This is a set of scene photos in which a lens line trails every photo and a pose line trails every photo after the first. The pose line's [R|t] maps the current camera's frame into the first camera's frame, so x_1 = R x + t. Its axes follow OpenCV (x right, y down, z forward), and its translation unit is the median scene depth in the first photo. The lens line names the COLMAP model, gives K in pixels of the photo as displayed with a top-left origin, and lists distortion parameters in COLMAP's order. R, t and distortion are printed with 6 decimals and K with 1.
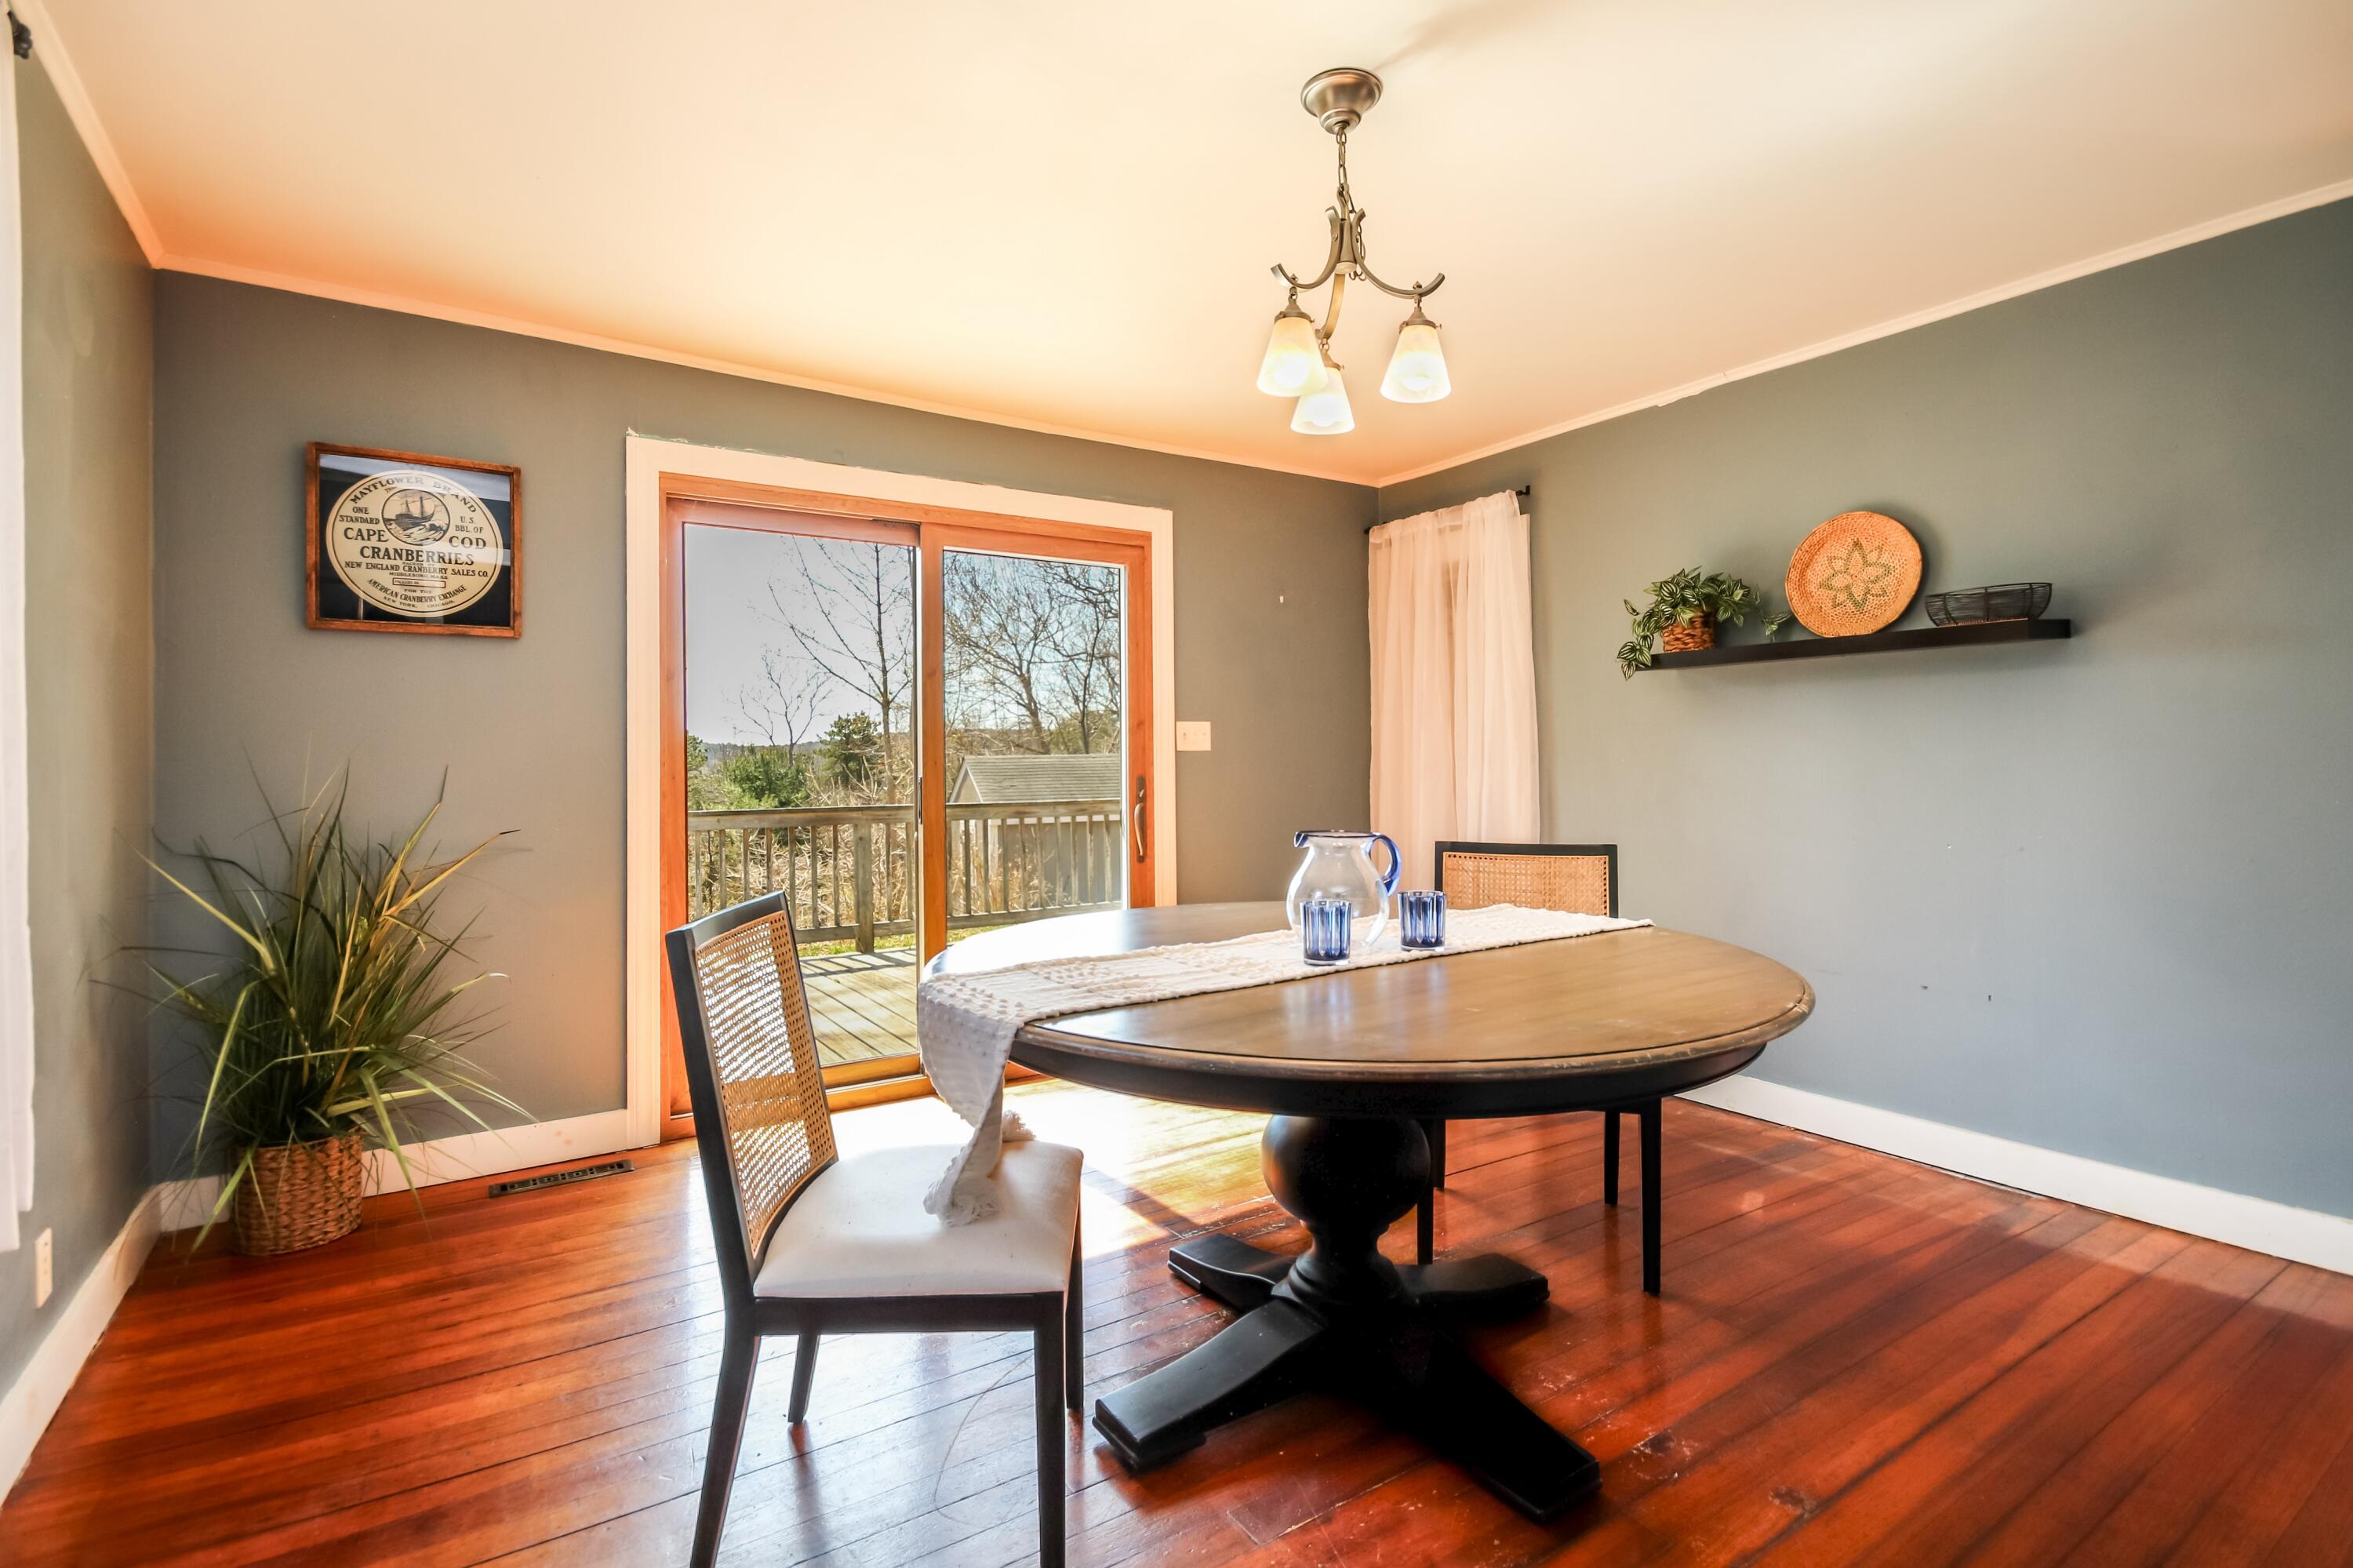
lens RADIAL K [[1104.4, 0, 1172.8], [0, 1104.4, 752.7], [0, 0, 1]] dist [-0.000327, 0.000077]
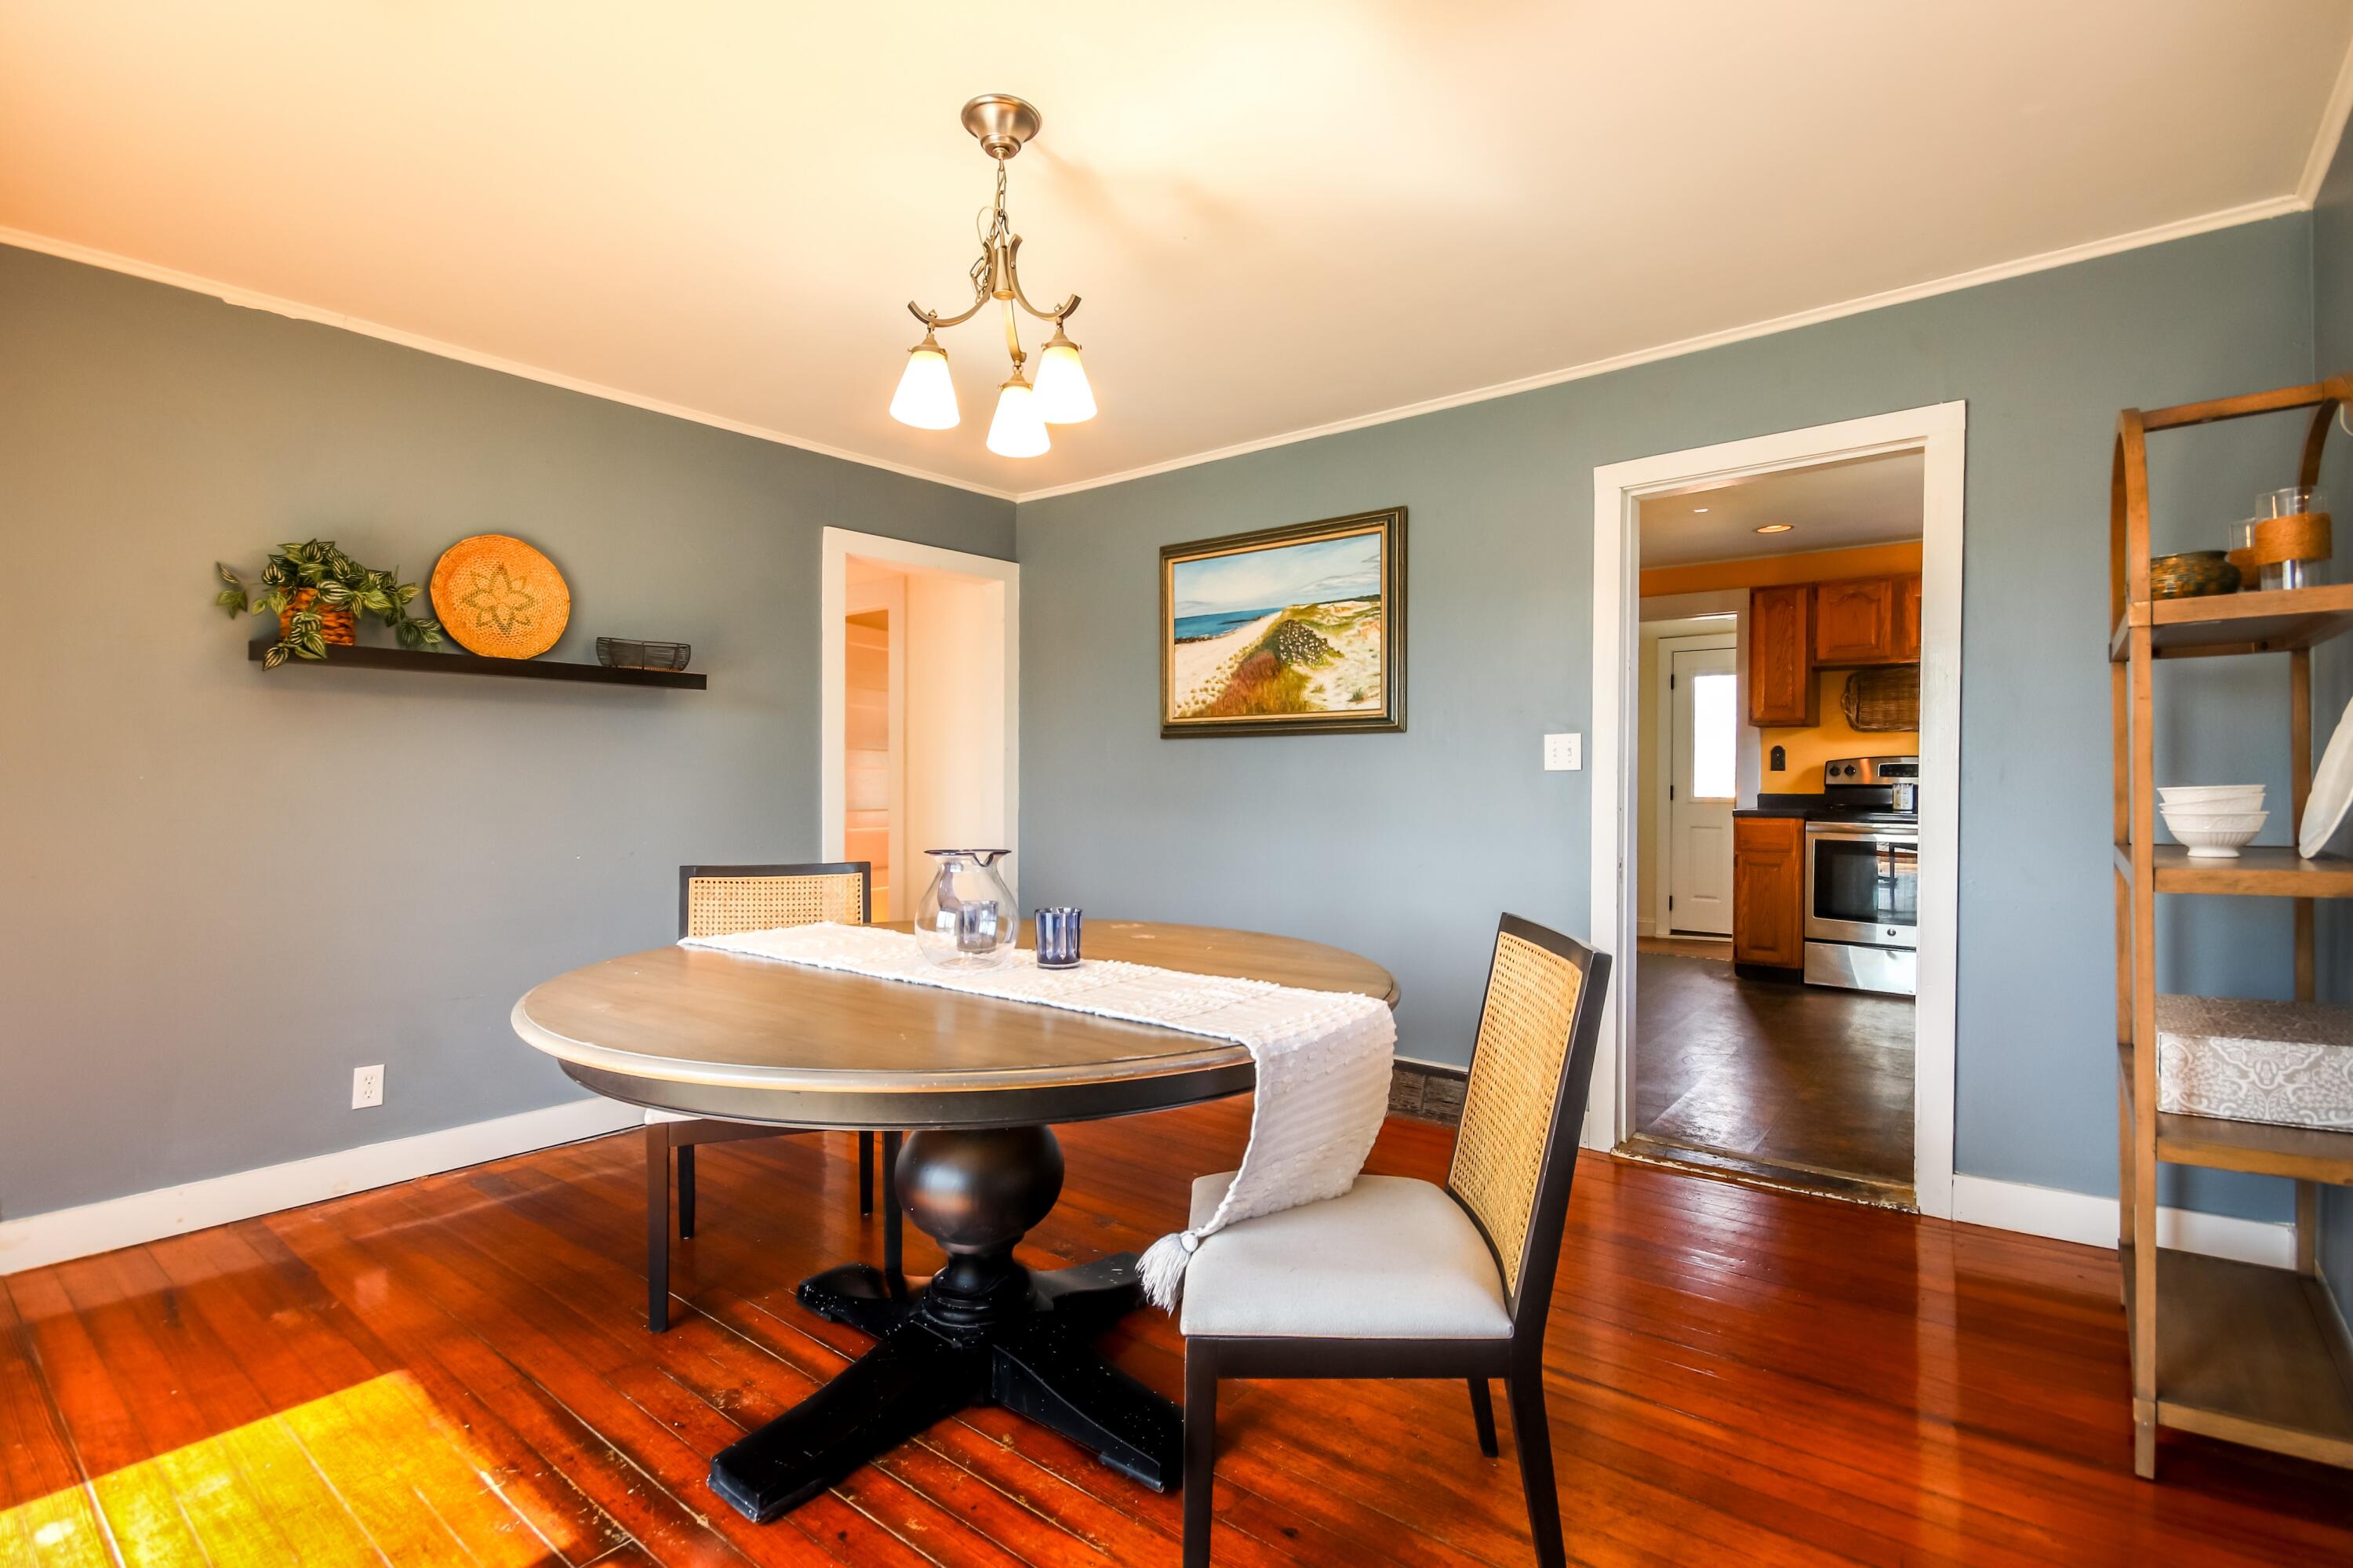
lens RADIAL K [[1097.8, 0, 1181.6], [0, 1097.8, 789.1], [0, 0, 1]] dist [-0.001347, -0.000003]
pose [[-0.313754, 0.005613, 0.949488, -0.563143], [-0.005750, 0.999953, -0.007811, 0.020147], [-0.949487, -0.007910, -0.313706, 0.754695]]
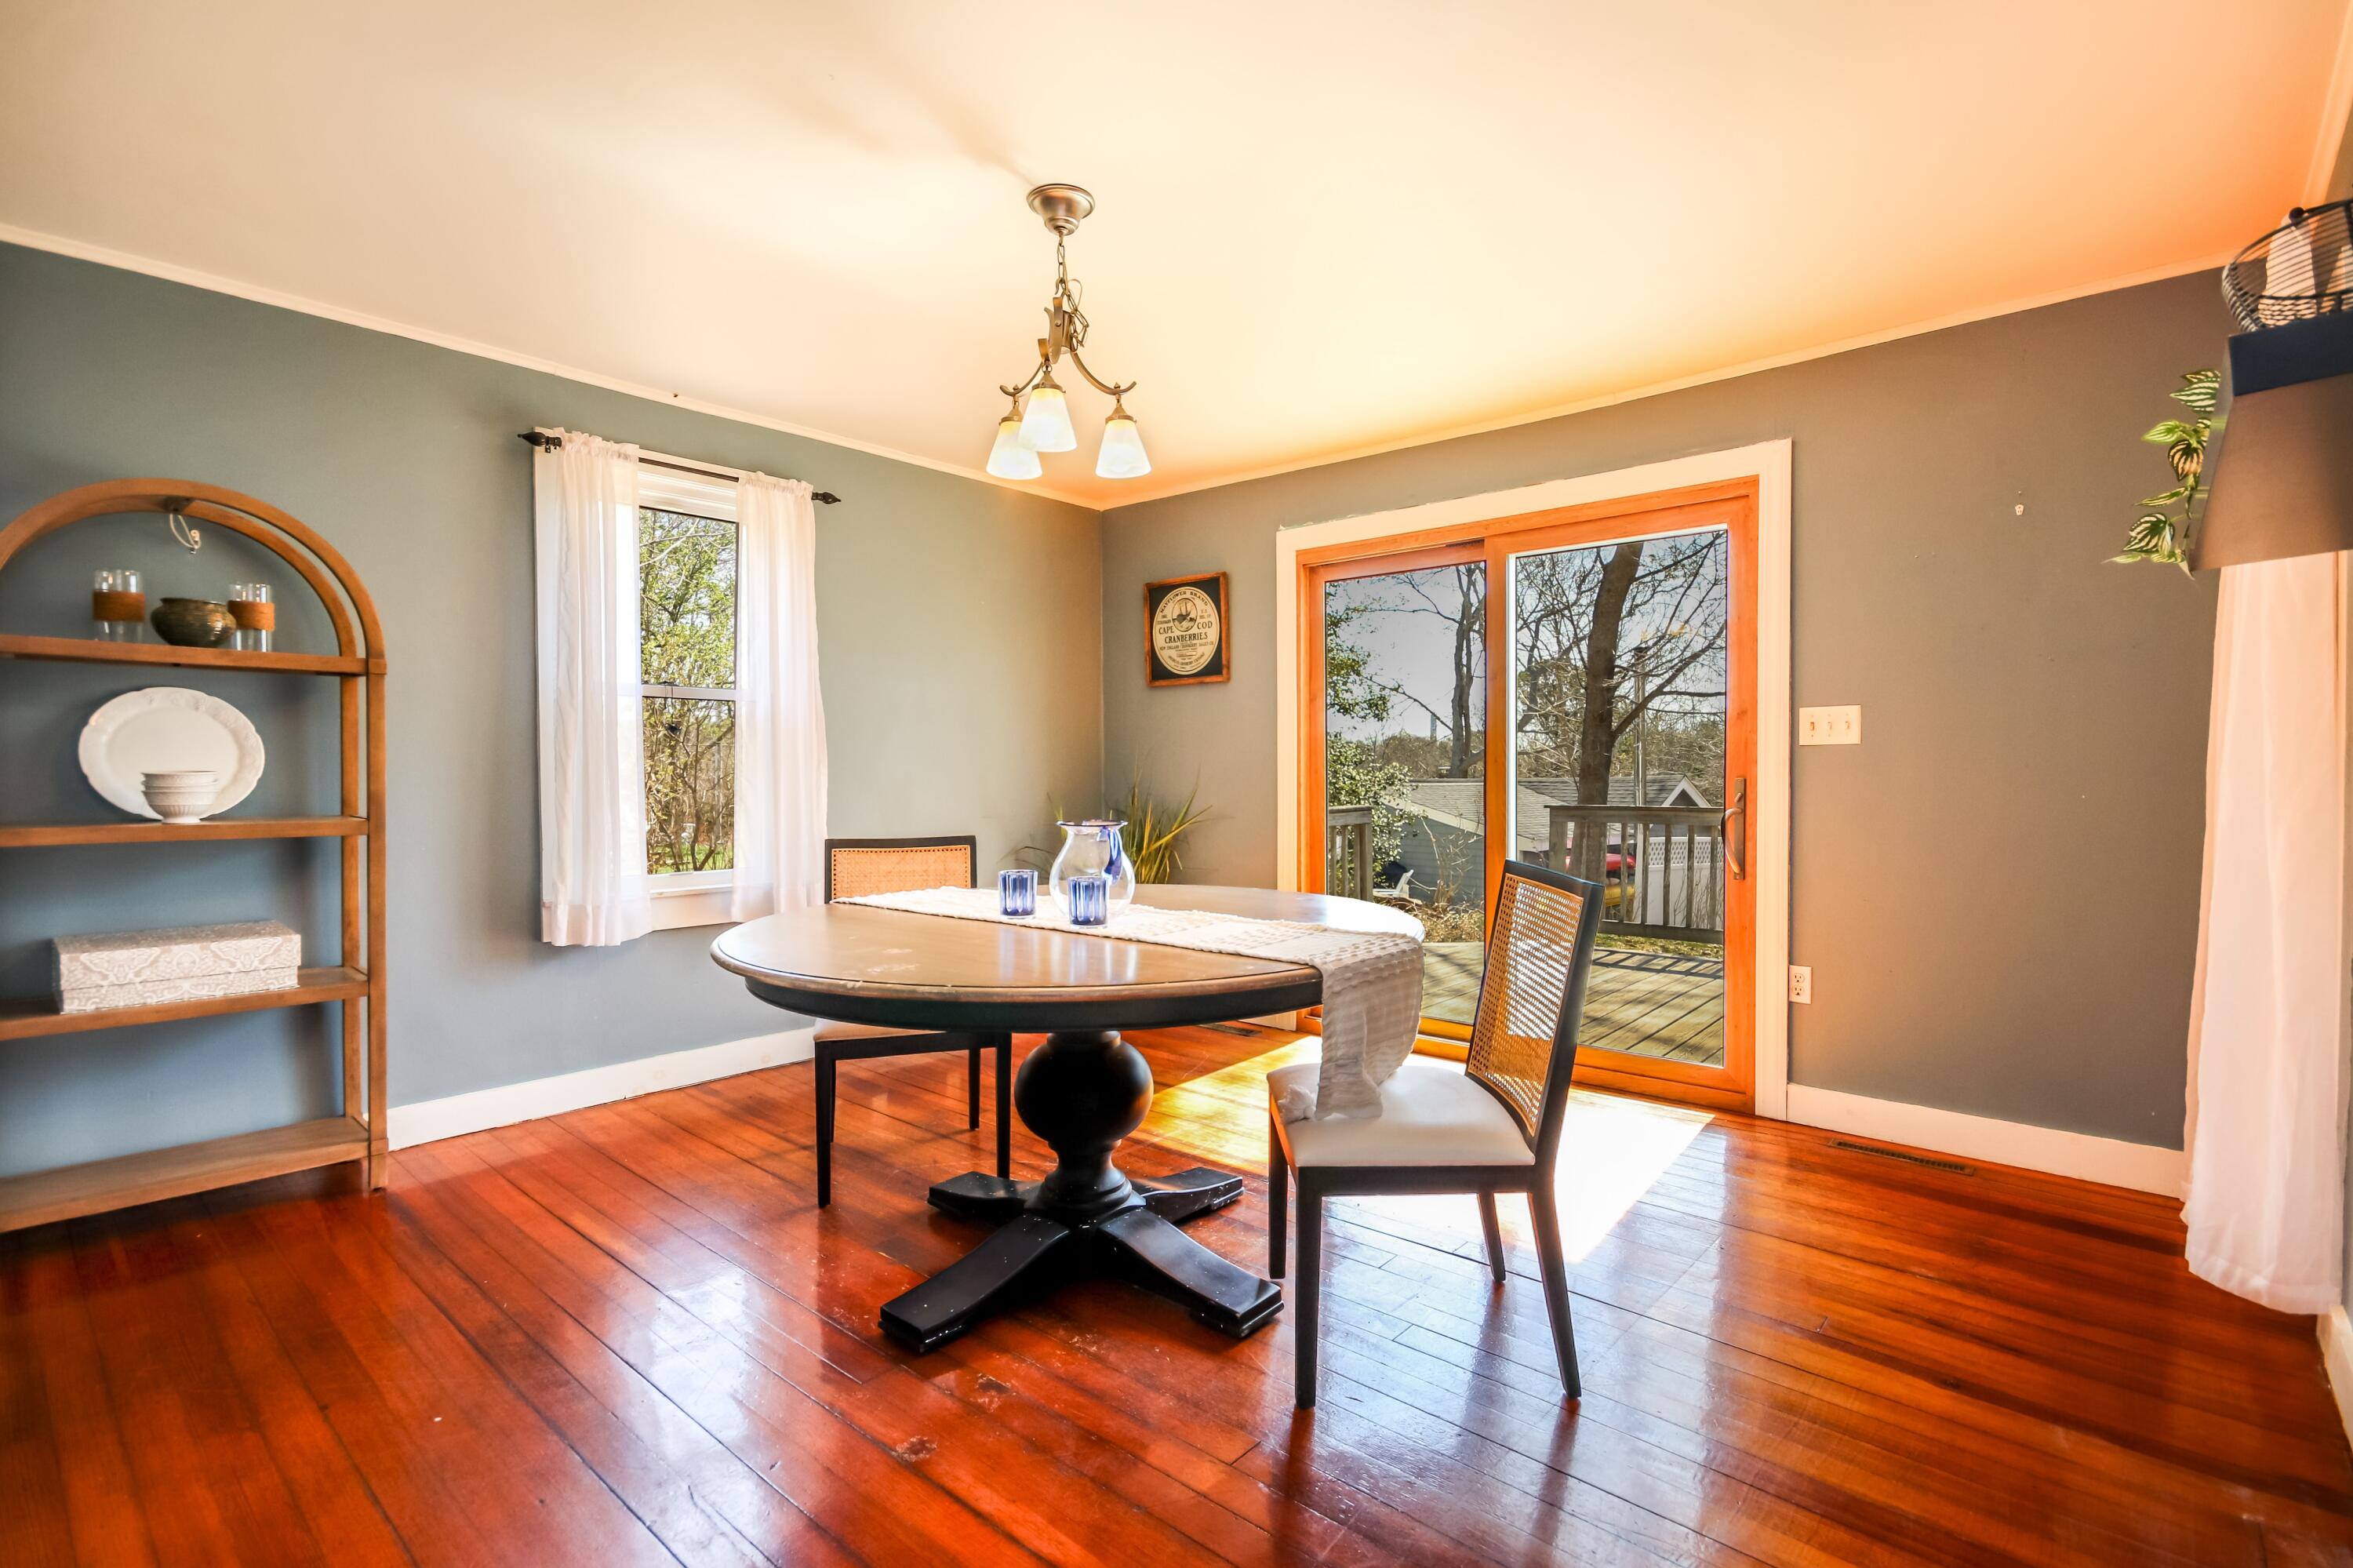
lens RADIAL K [[1097.8, 0, 1181.6], [0, 1097.8, 789.1], [0, 0, 1]] dist [-0.001347, -0.000003]
pose [[0.267622, 0.024865, -0.963203, 0.878092], [0.010058, 0.999540, 0.028598, 0.002761], [0.963472, -0.017342, 0.267249, 0.520029]]
